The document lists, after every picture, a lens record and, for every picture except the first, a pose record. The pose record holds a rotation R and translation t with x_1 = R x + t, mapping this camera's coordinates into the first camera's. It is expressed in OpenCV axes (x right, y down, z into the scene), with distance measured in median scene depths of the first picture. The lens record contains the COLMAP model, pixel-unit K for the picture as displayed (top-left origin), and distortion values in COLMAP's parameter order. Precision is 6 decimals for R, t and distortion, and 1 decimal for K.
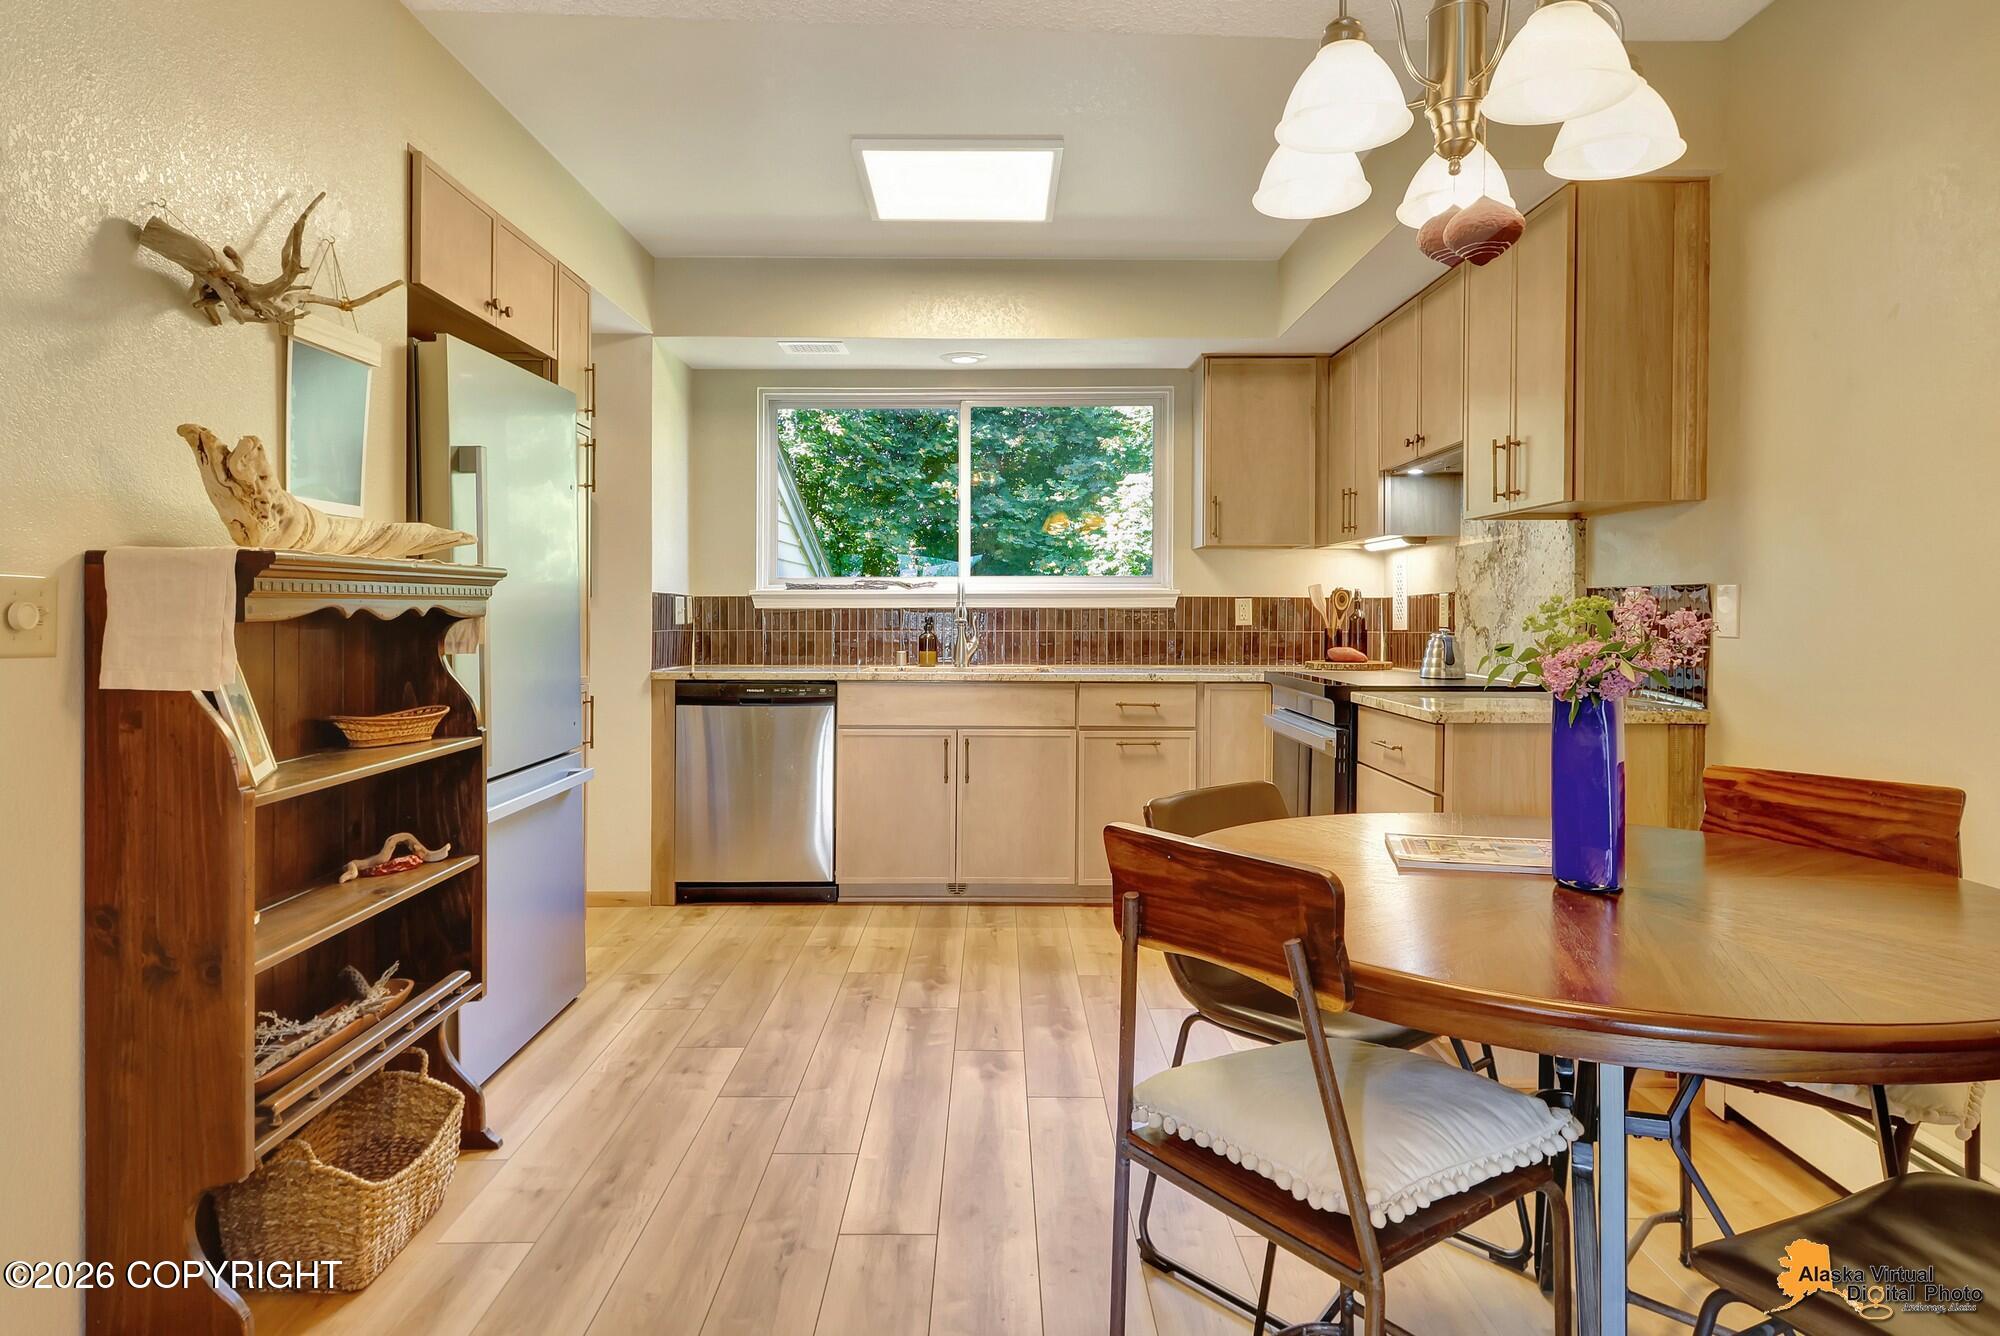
lens RADIAL K [[1144.4, 0, 997.9], [0, 1144.4, 608.0], [0, 0, 1]] dist [-0.001085, -0.000150]
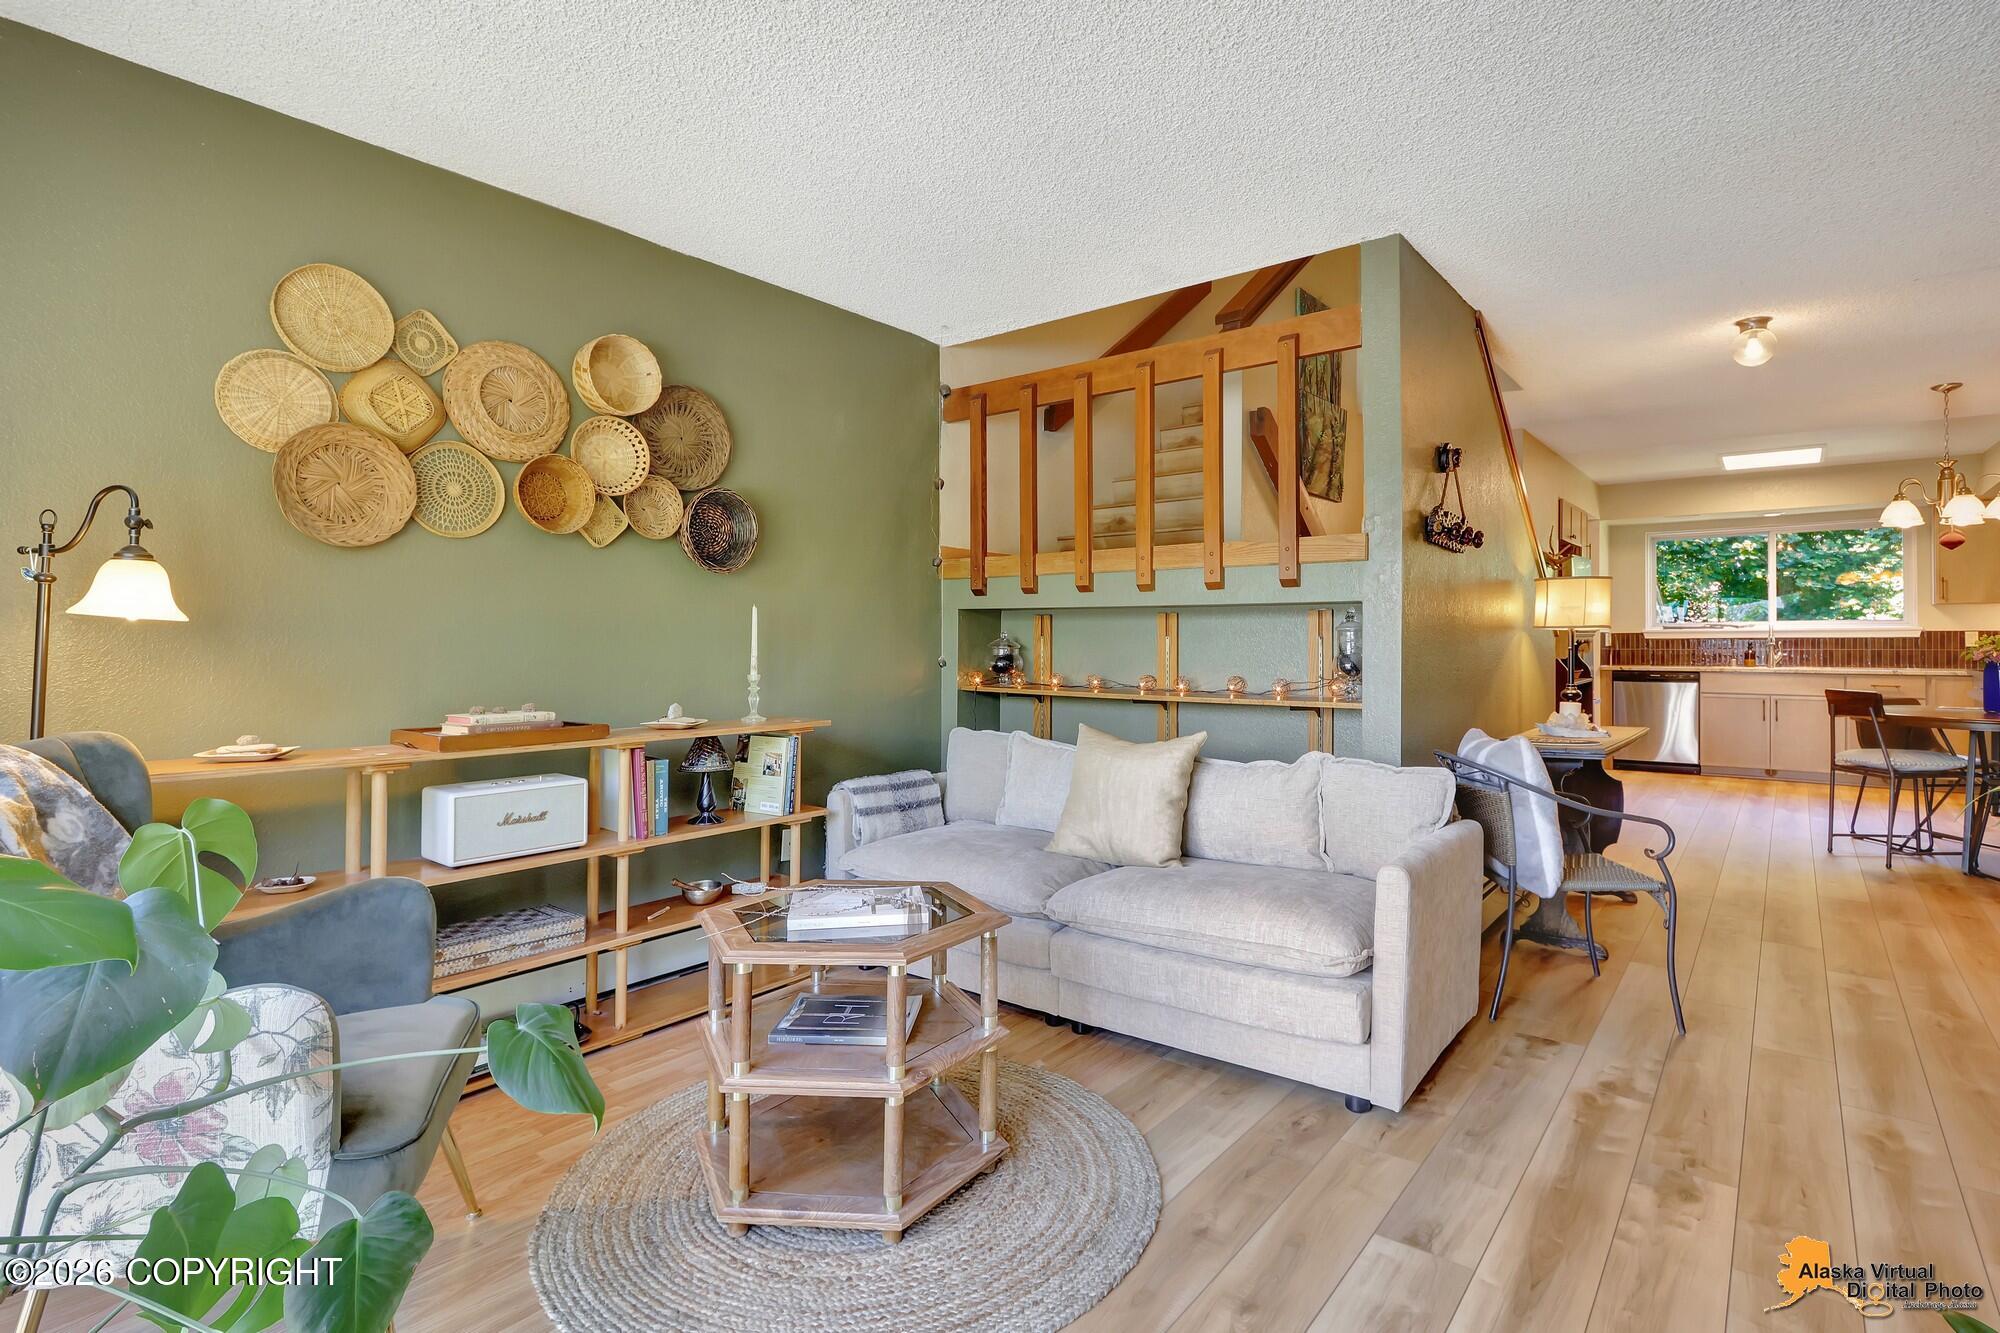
lens RADIAL K [[977.4, 0, 990.7], [0, 977.4, 620.2], [0, 0, 1]] dist [0.002390, -0.008332]
pose [[0.768939, -0.015008, -0.639146, 0.008608], [0.004223, 0.999822, -0.018397, -0.005047], [0.639308, 0.011447, 0.768865, -1.136371]]
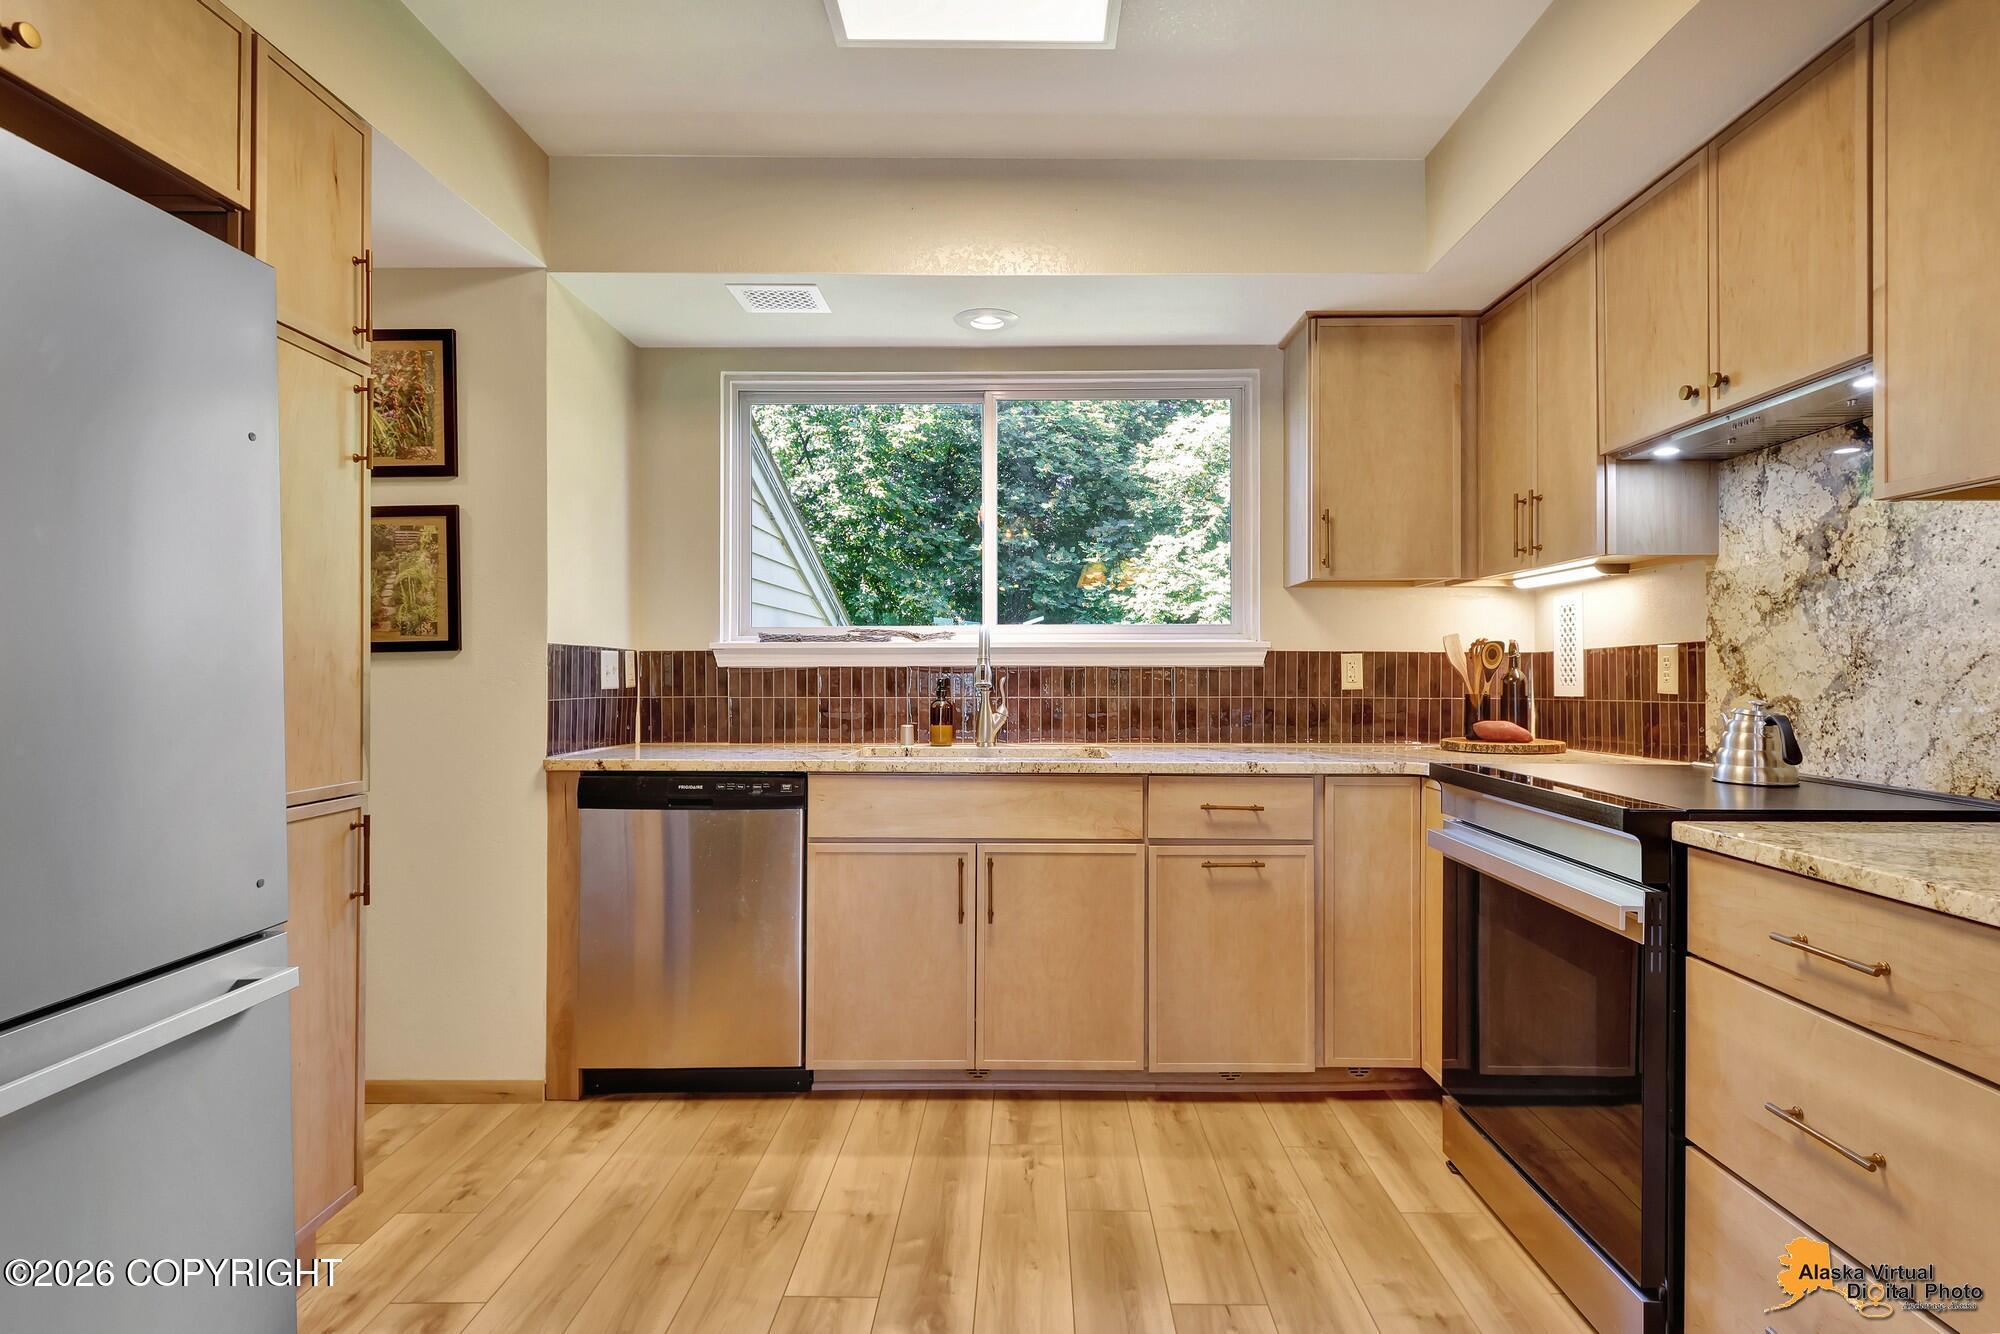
lens RADIAL K [[939.5, 0, 1018.0], [0, 939.5, 665.7], [0, 0, 1]] dist [0.000743, -0.000201]
pose [[0.999907, 0.000184, -0.013609, -0.002624], [-0.000116, 0.999987, 0.004999, -0.003773], [0.013610, -0.004997, 0.999895, 0.374725]]
